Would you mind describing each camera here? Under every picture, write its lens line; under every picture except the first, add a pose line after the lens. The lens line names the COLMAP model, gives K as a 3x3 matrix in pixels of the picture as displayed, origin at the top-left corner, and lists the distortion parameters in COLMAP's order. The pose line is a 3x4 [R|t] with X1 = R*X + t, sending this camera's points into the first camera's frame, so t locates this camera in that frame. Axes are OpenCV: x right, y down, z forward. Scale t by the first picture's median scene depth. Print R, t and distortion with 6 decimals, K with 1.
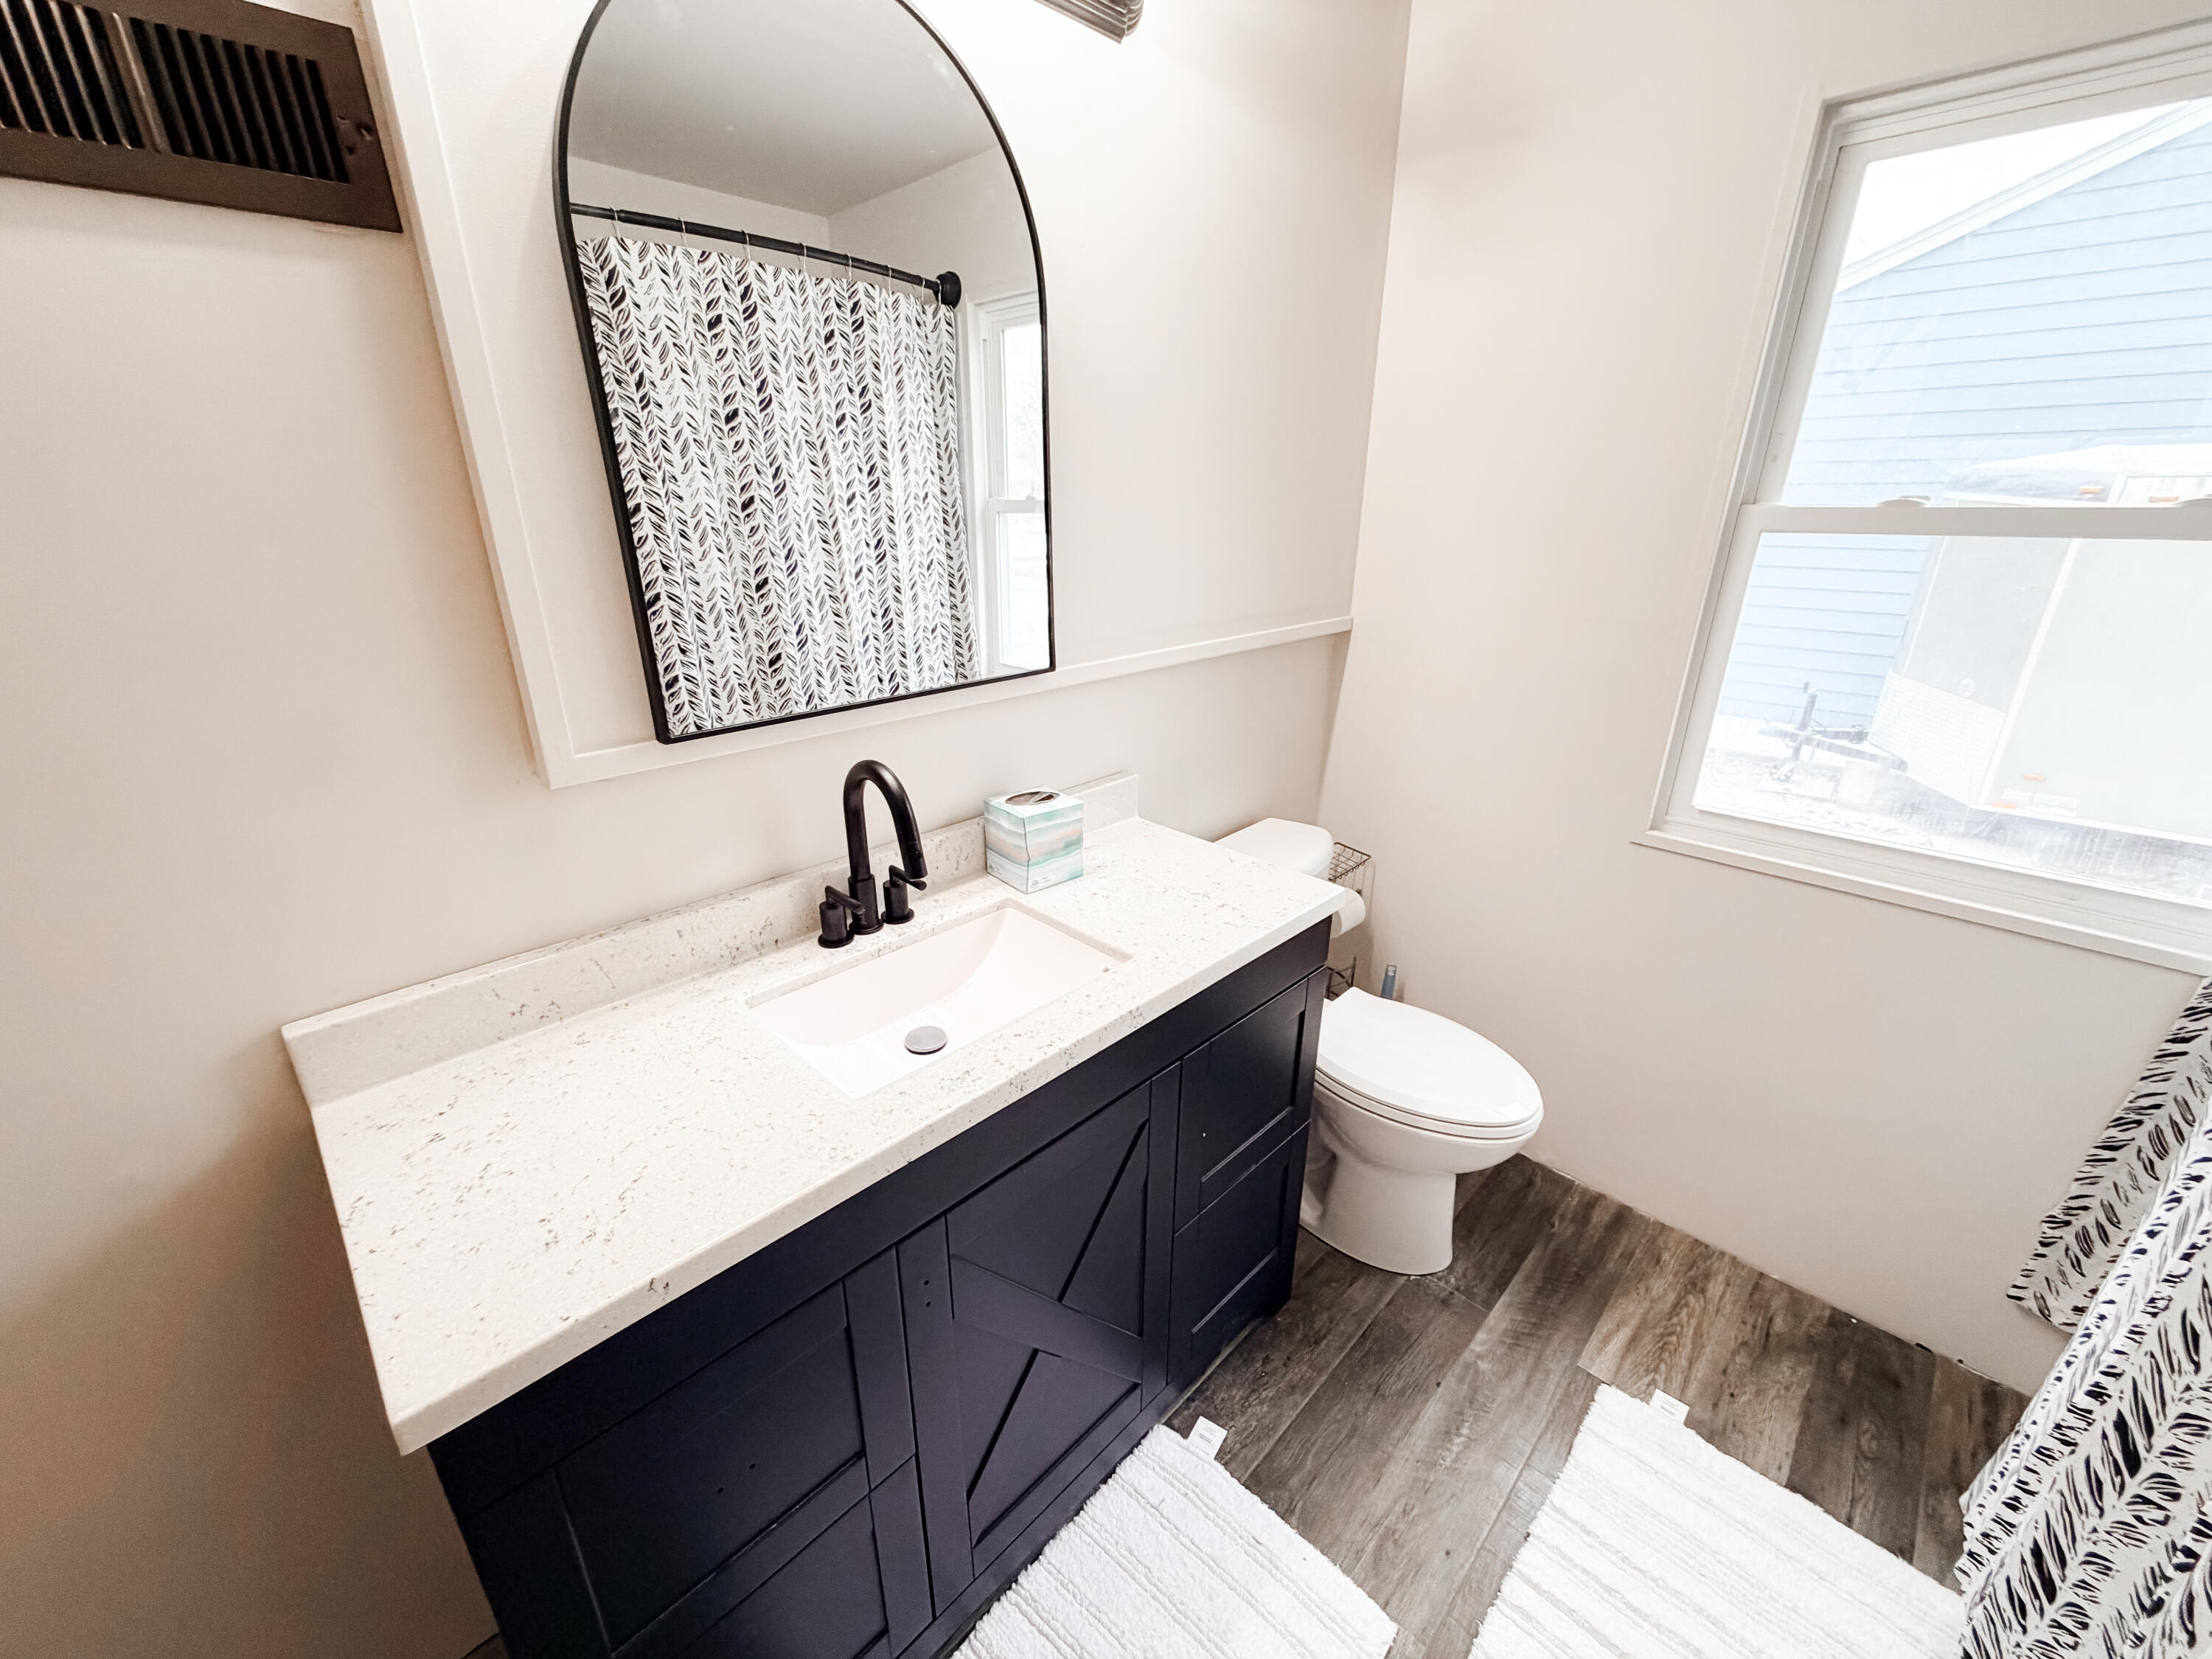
lens RADIAL K [[875.6, 0, 1100.4], [0, 875.6, 827.8], [0, 0, 1]] dist [0.000670, 0.000375]
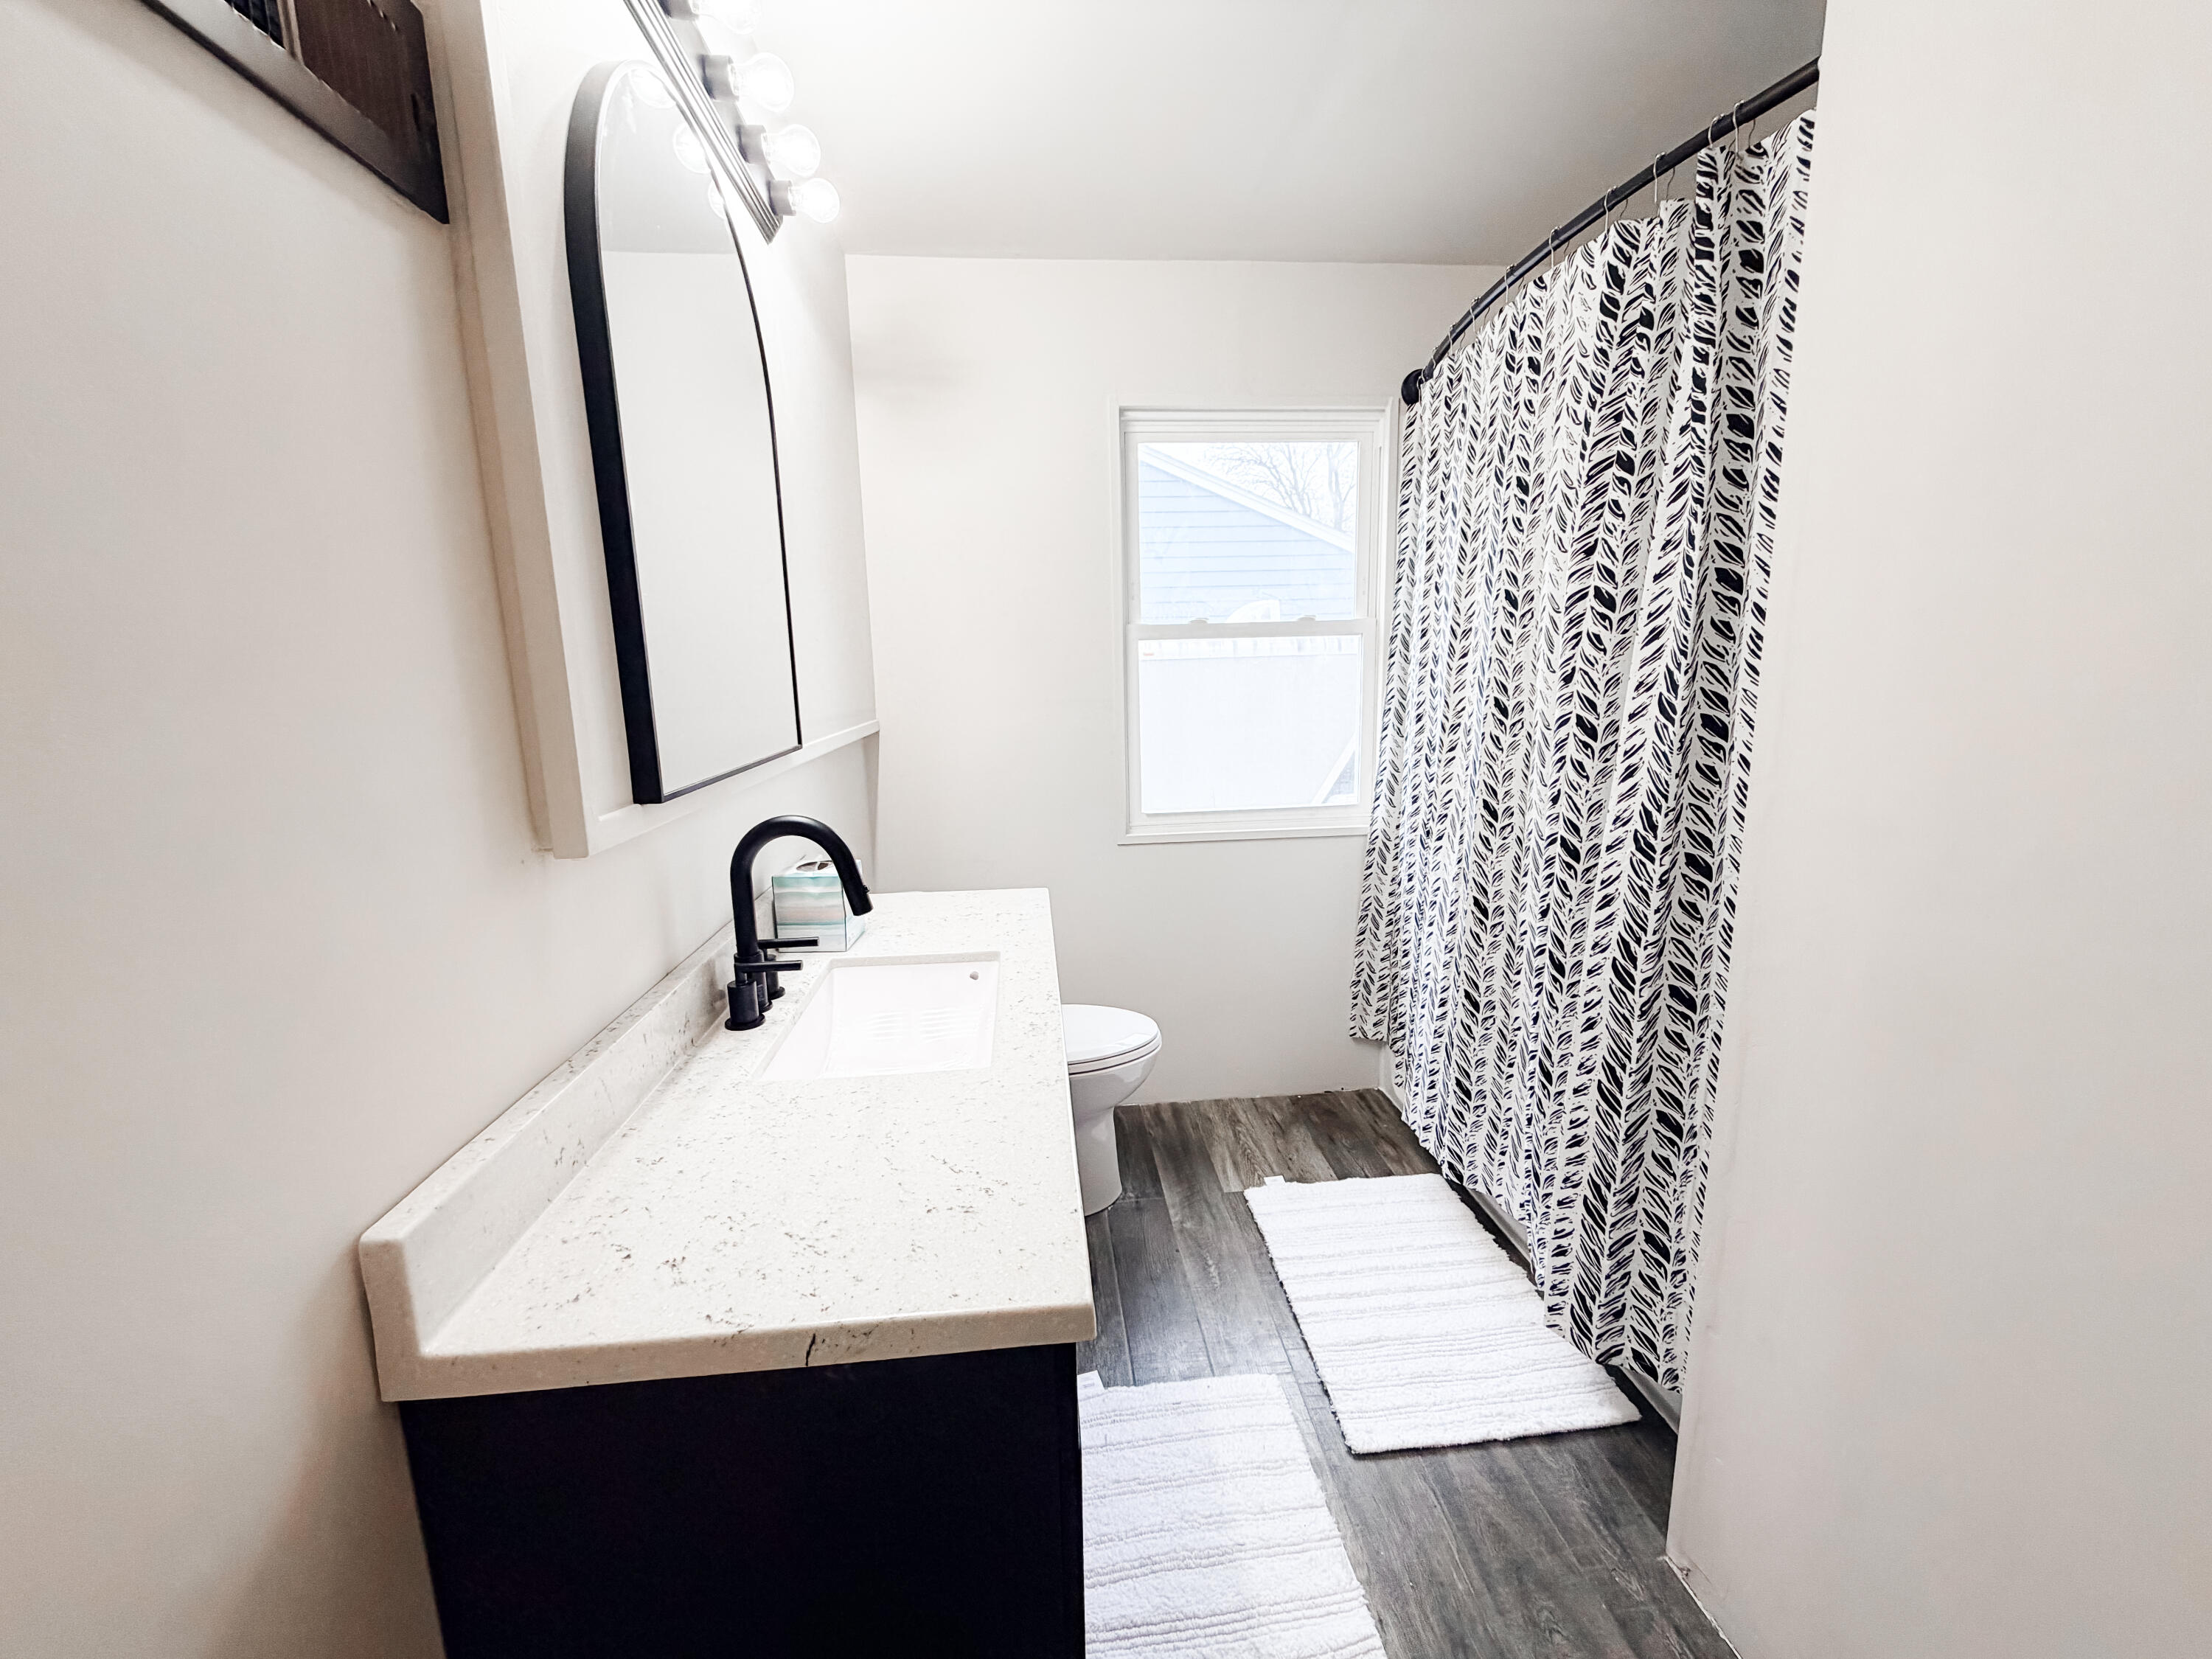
lens RADIAL K [[880.6, 0, 1100.0], [0, 880.6, 831.9], [0, 0, 1]] dist [0.000913, 0.000191]
pose [[0.648645, -0.155408, 0.745056, -0.642319], [0.292490, 0.954656, -0.055514, 0.086151], [-0.702645, 0.253930, 0.664688, 0.048136]]
